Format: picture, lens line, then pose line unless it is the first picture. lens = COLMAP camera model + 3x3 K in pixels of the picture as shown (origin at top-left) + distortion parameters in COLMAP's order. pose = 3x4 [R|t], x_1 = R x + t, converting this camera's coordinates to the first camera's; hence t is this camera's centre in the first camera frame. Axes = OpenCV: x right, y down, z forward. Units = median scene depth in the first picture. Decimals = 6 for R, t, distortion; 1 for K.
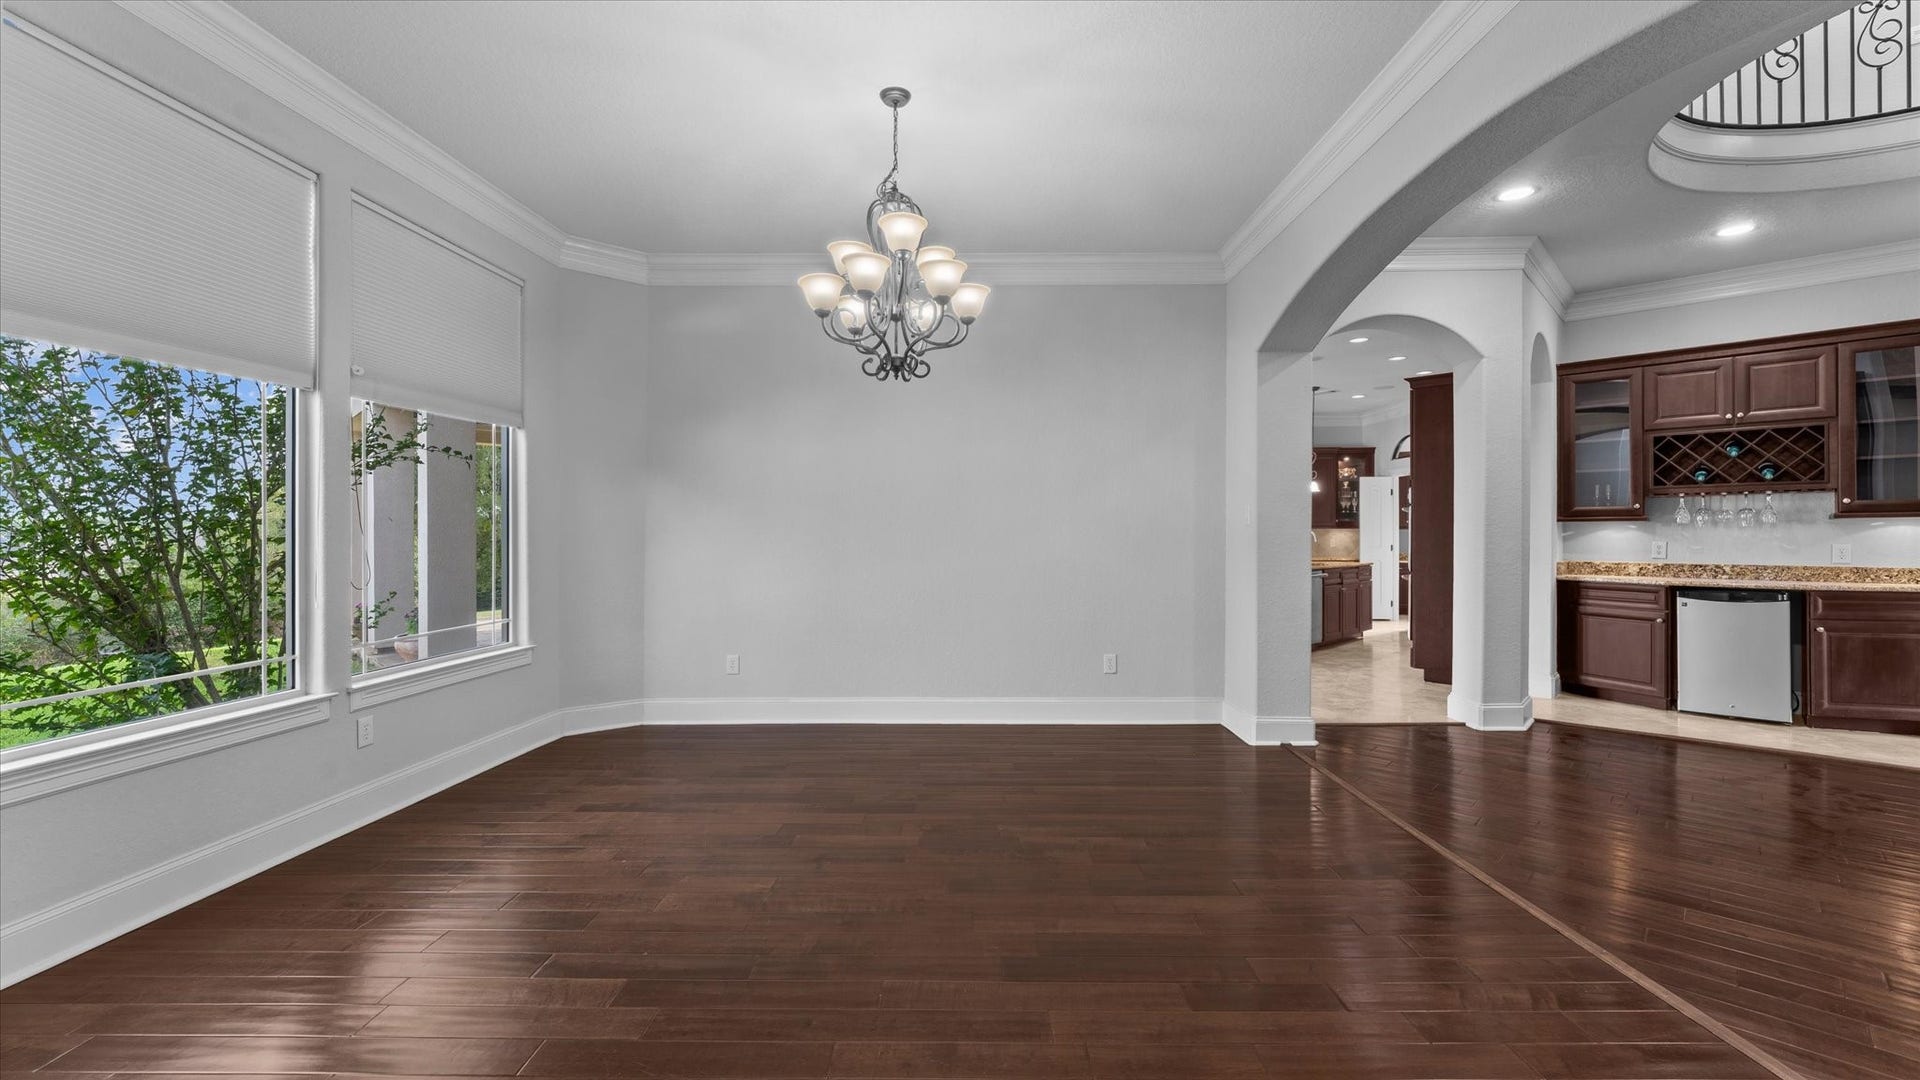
lens RADIAL K [[797.2, 0, 947.1], [0, 797.2, 543.5], [0, 0, 1]] dist [-0.001320, -0.000026]
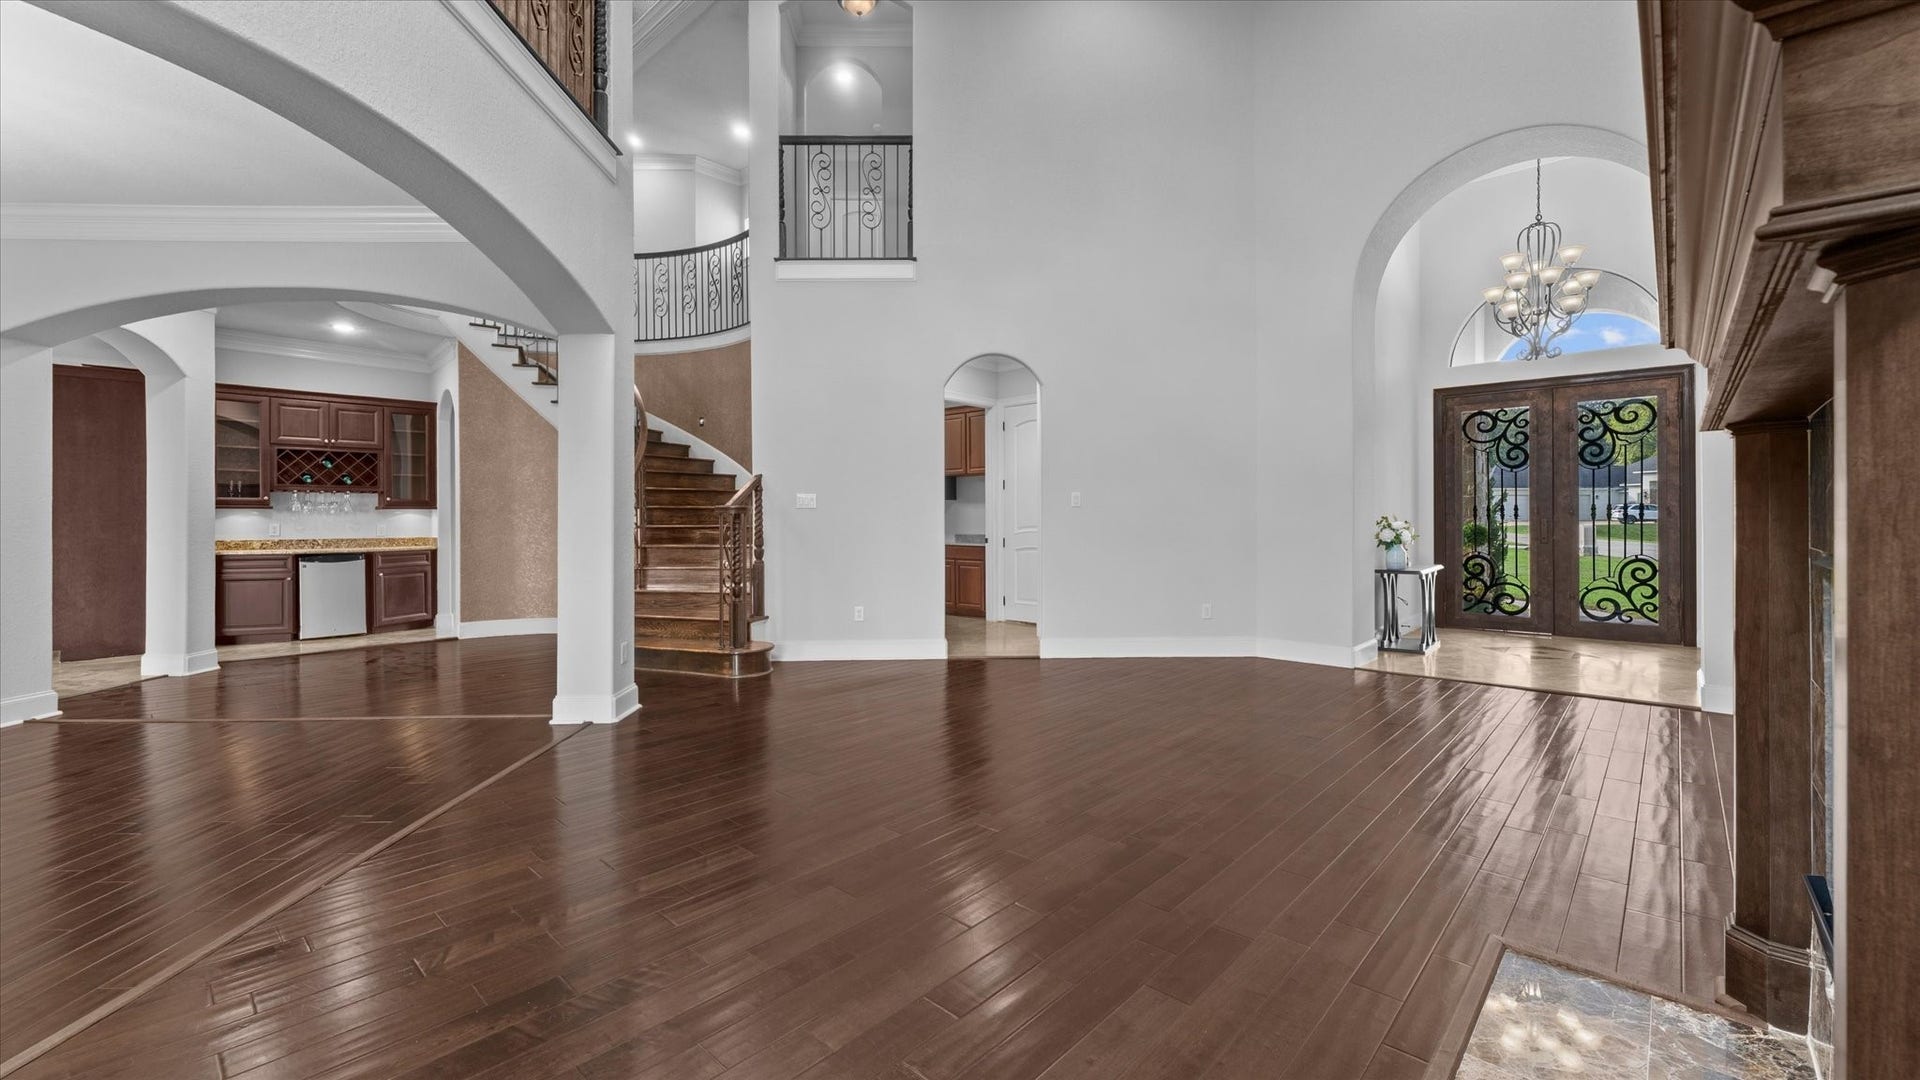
lens RADIAL K [[774.9, 0, 960.7], [0, 774.9, 525.2], [0, 0, 1]] dist [-0.023440, 0.000082]
pose [[-0.042211, -0.005597, 0.999093, -0.522603], [0.011611, 0.999914, 0.006092, 0.006335], [-0.999041, 0.011858, -0.042142, -0.148429]]
